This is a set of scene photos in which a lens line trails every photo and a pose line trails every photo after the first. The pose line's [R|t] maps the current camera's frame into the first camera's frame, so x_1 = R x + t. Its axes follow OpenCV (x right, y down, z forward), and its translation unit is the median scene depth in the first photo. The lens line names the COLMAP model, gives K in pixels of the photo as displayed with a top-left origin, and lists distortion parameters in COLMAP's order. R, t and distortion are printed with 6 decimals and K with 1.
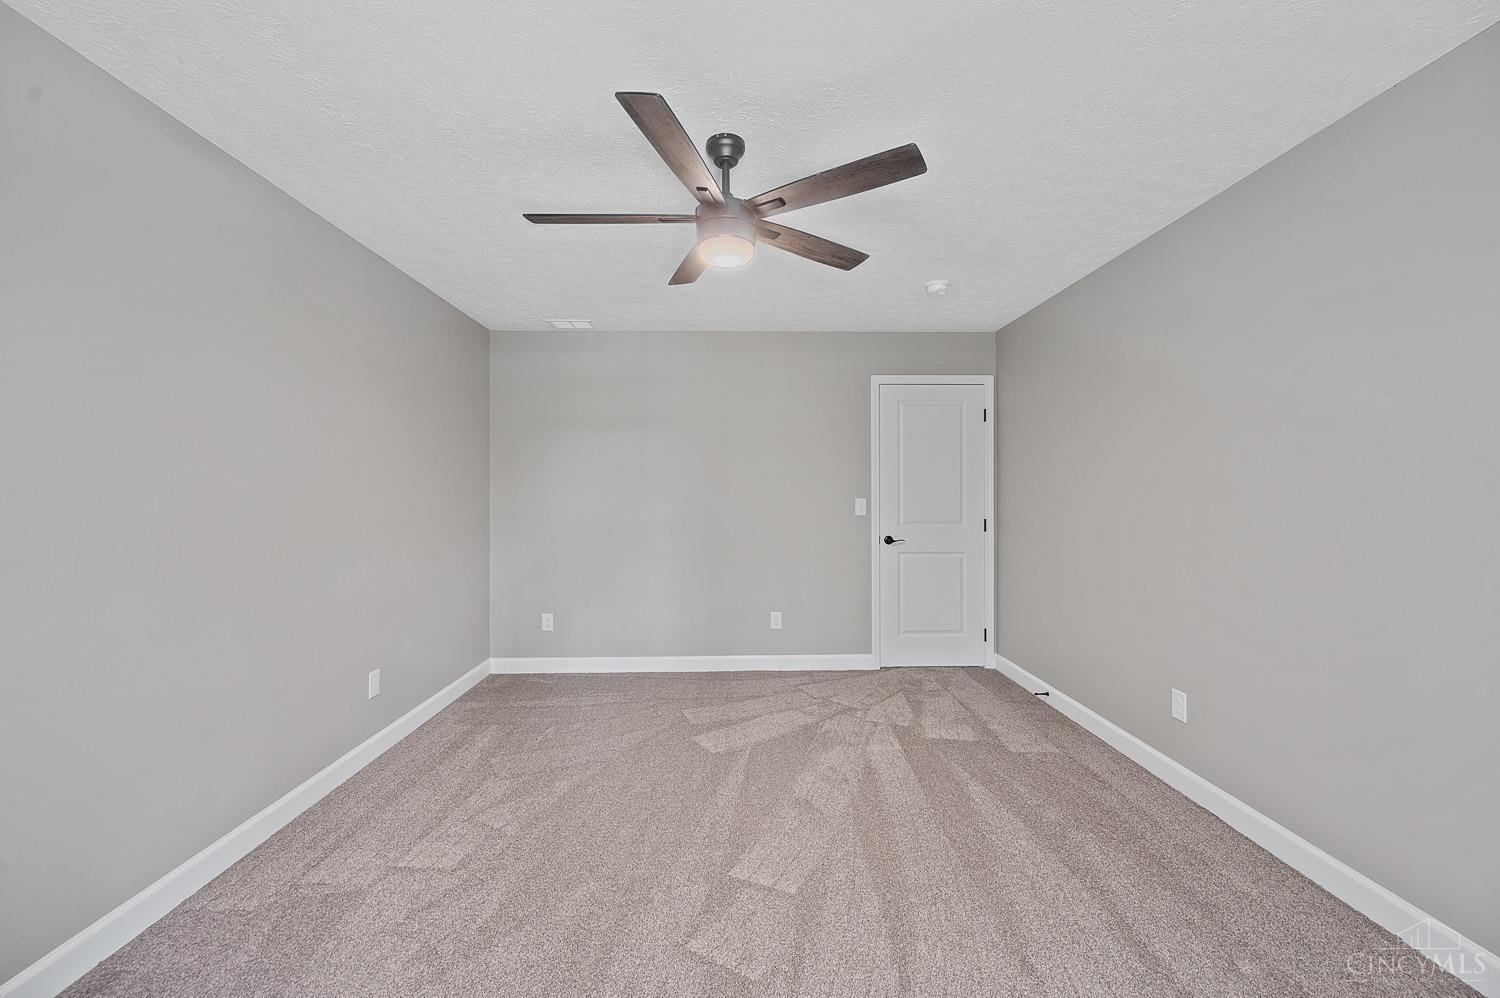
lens RADIAL K [[592.4, 0, 753.8], [0, 592.4, 495.2], [0, 0, 1]] dist [0.000909, -0.000146]
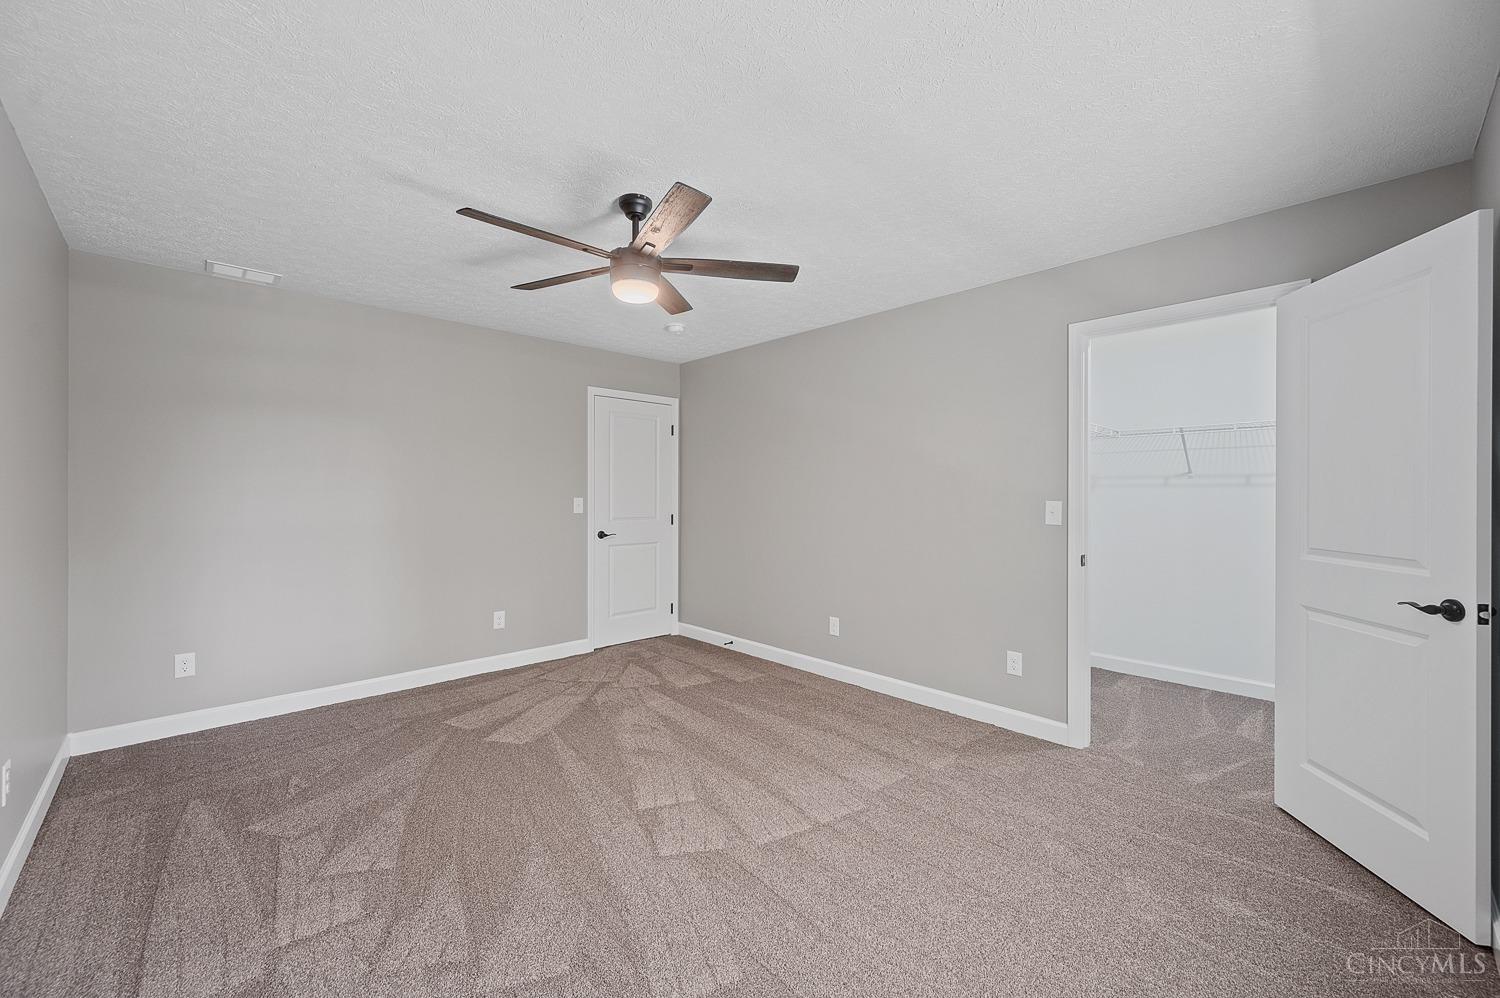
lens RADIAL K [[592.9, 0, 750.0], [0, 592.9, 499.0], [0, 0, 1]] dist [-0.000289, -0.000118]
pose [[0.737983, -0.001192, 0.674818, -0.372999], [-0.004643, 0.999966, 0.006844, -0.001402], [-0.674803, -0.008184, 0.737952, -0.022451]]
